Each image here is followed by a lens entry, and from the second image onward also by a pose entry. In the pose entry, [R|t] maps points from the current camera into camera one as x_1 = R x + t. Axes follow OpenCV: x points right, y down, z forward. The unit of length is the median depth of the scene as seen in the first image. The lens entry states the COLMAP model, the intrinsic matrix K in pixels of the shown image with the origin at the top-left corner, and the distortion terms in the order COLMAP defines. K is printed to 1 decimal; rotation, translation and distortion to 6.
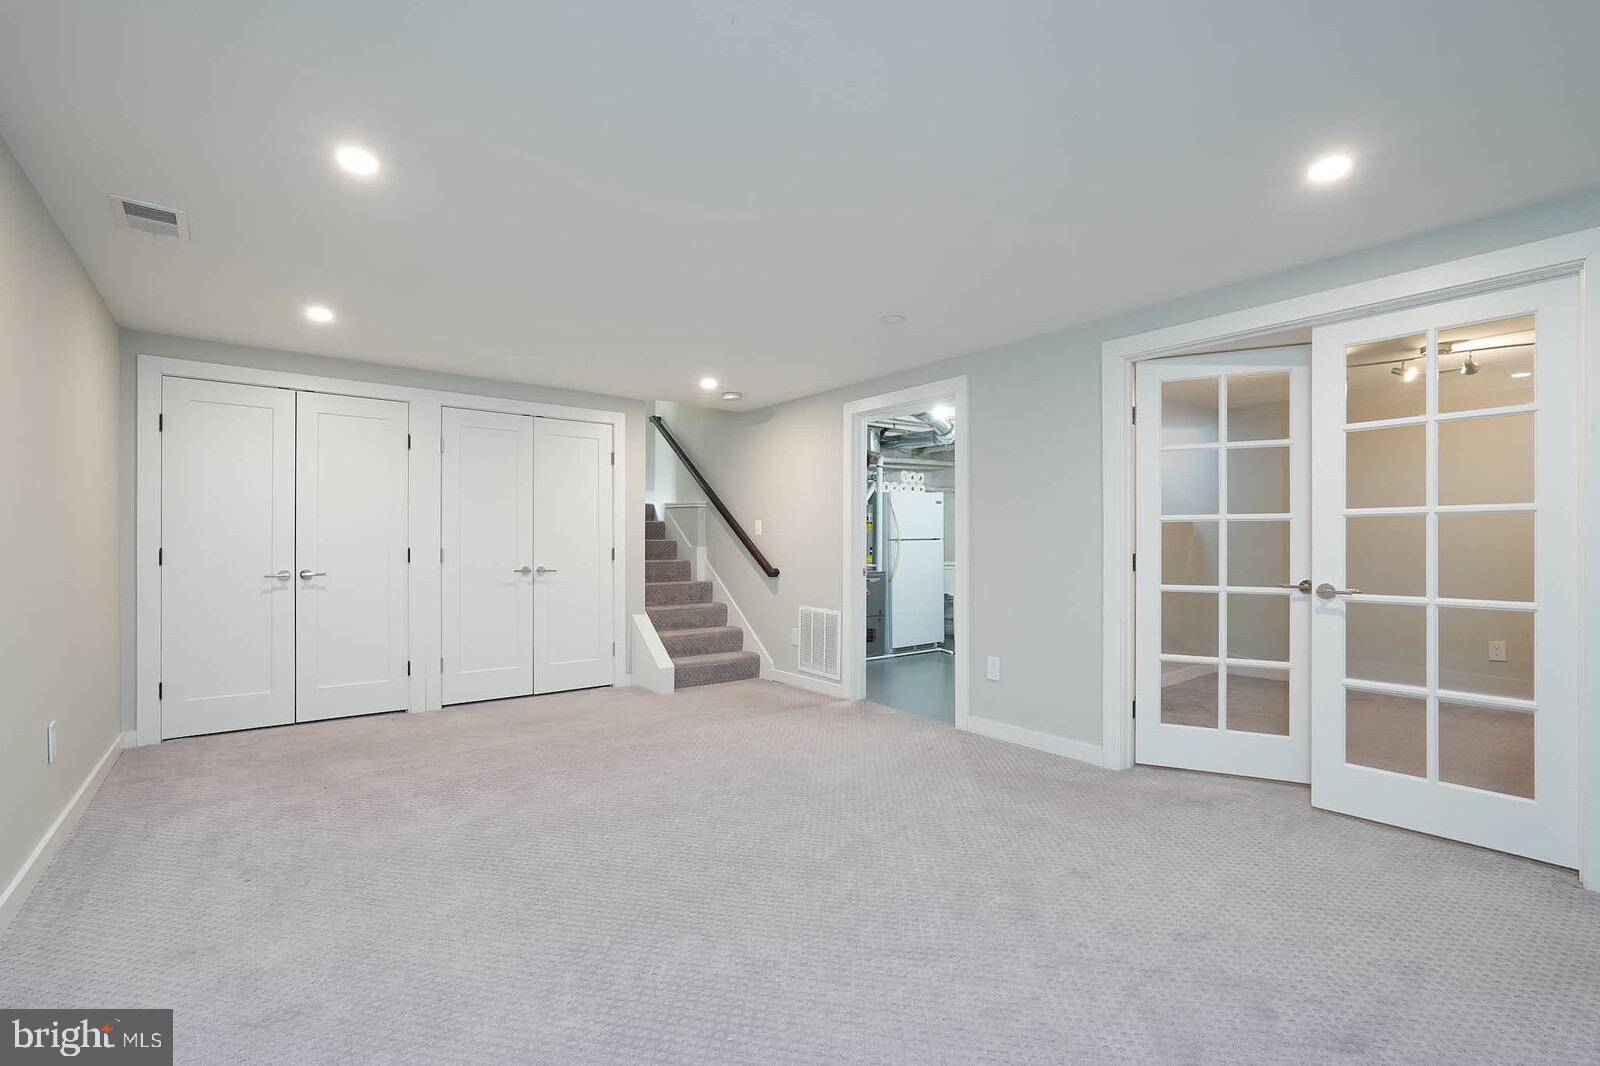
lens RADIAL K [[716.5, 0, 799.5], [0, 716.5, 540.1], [0, 0, 1]] dist [0.002353, 0.000396]
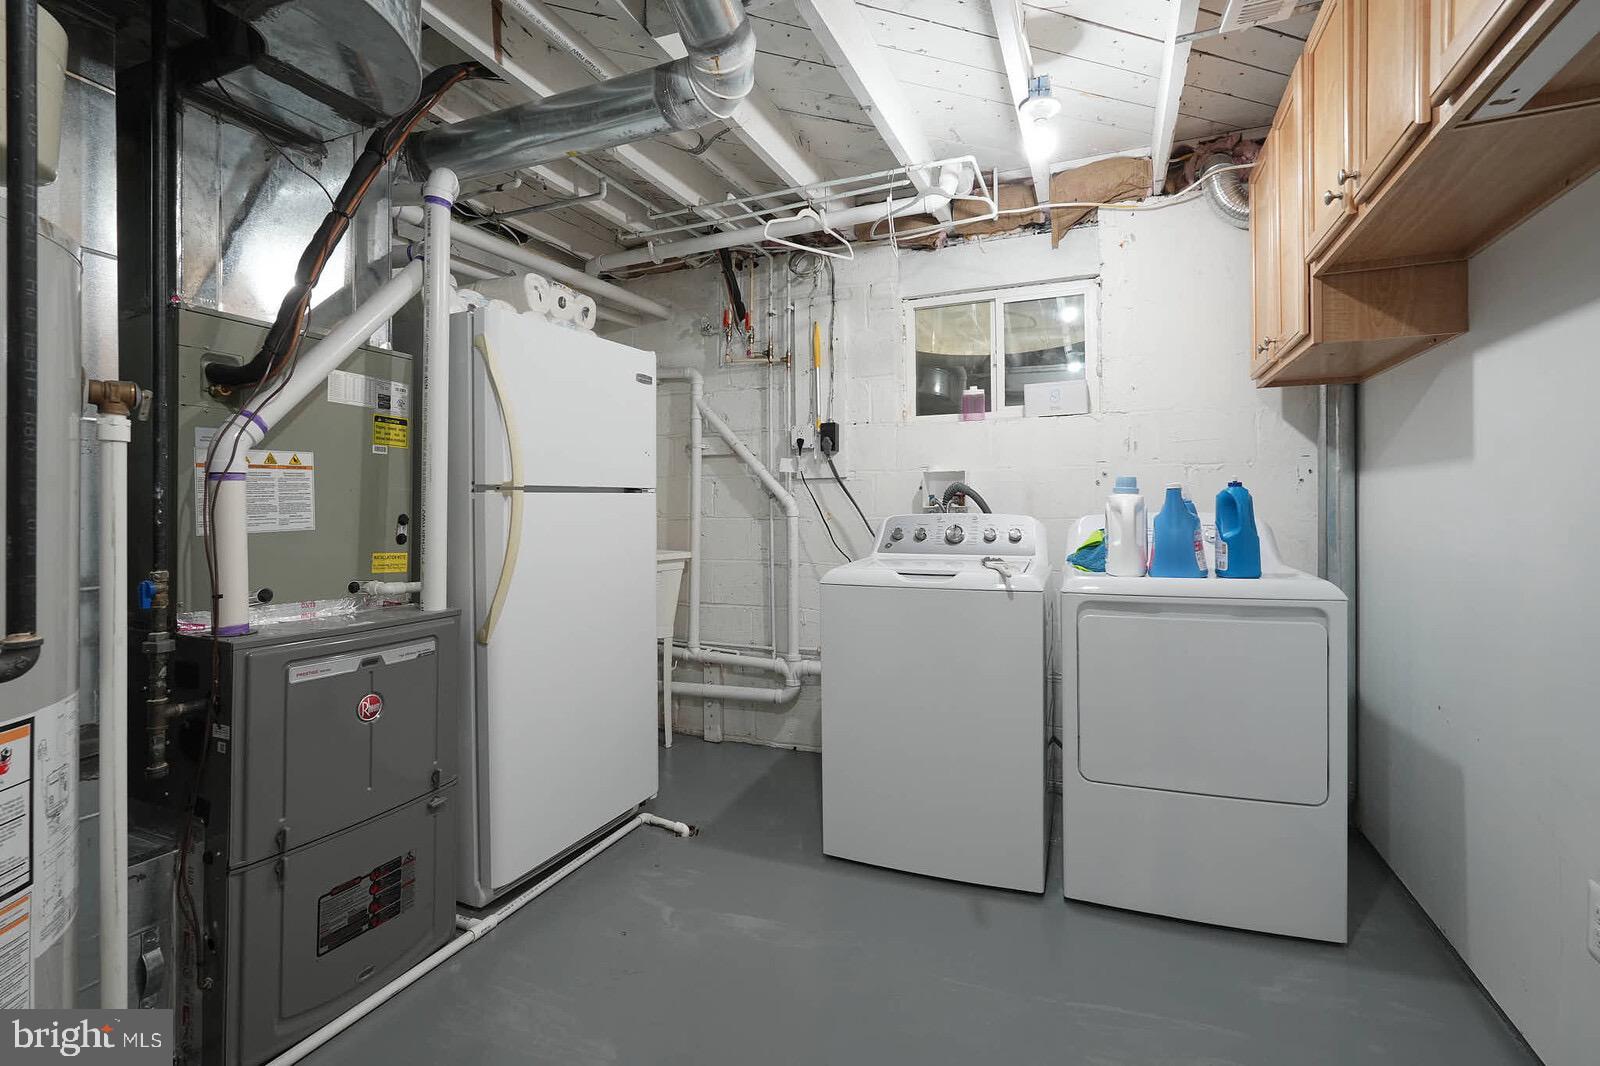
lens RADIAL K [[716.5, 0, 807.3], [0, 716.5, 501.9], [0, 0, 1]] dist [0.002353, 0.000396]
pose [[0.870890, -0.000421, 0.491478, 0.100430], [-0.001530, 0.999992, 0.003569, 0.003703], [-0.491476, -0.003860, 0.870883, 0.702143]]
